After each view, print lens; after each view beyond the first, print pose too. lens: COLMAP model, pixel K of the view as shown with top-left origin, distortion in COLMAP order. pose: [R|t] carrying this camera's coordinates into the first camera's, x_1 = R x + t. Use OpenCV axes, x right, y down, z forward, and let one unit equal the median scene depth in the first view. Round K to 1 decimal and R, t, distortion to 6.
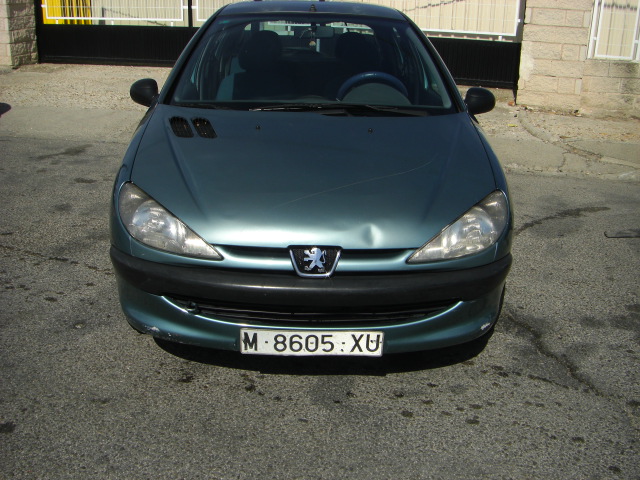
lens RADIAL K [[722.8, 0, 321.1], [0, 722.8, 238.9], [0, 0, 1]] dist [-0.149718, 0.000000]
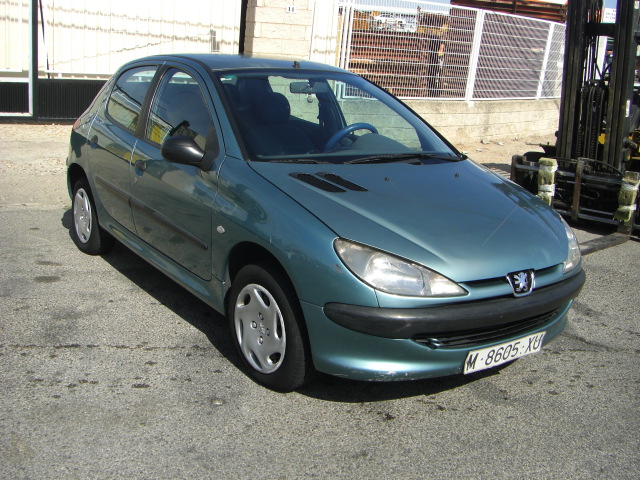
lens RADIAL K [[722.8, 0, 318.3], [0, 722.8, 242.5], [0, 0, 1]] dist [-0.149718, 0.000000]
pose [[0.832777, -0.124142, 0.539510, -0.893069], [0.147410, 0.989075, 0.000048, -0.083974], [-0.533622, 0.079490, 0.841979, 0.141112]]
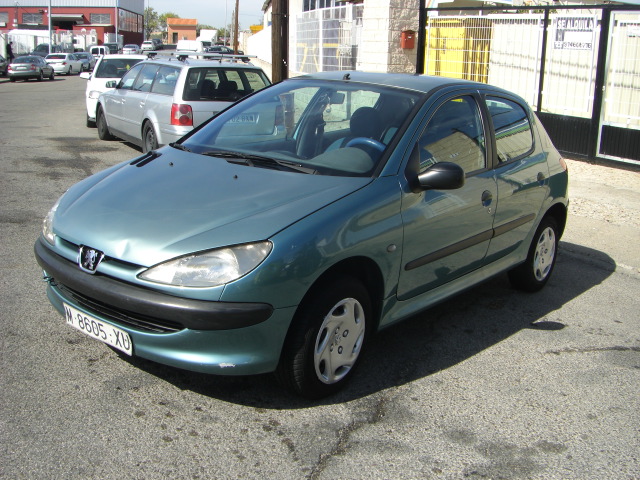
lens RADIAL K [[722.8, 0, 318.1], [0, 722.8, 237.8], [0, 0, 1]] dist [-0.149718, 0.000000]
pose [[0.760957, 0.167928, -0.626693, 1.010619], [-0.244298, 0.968995, -0.036986, -0.054662], [0.601051, 0.181245, 0.778388, 0.244442]]
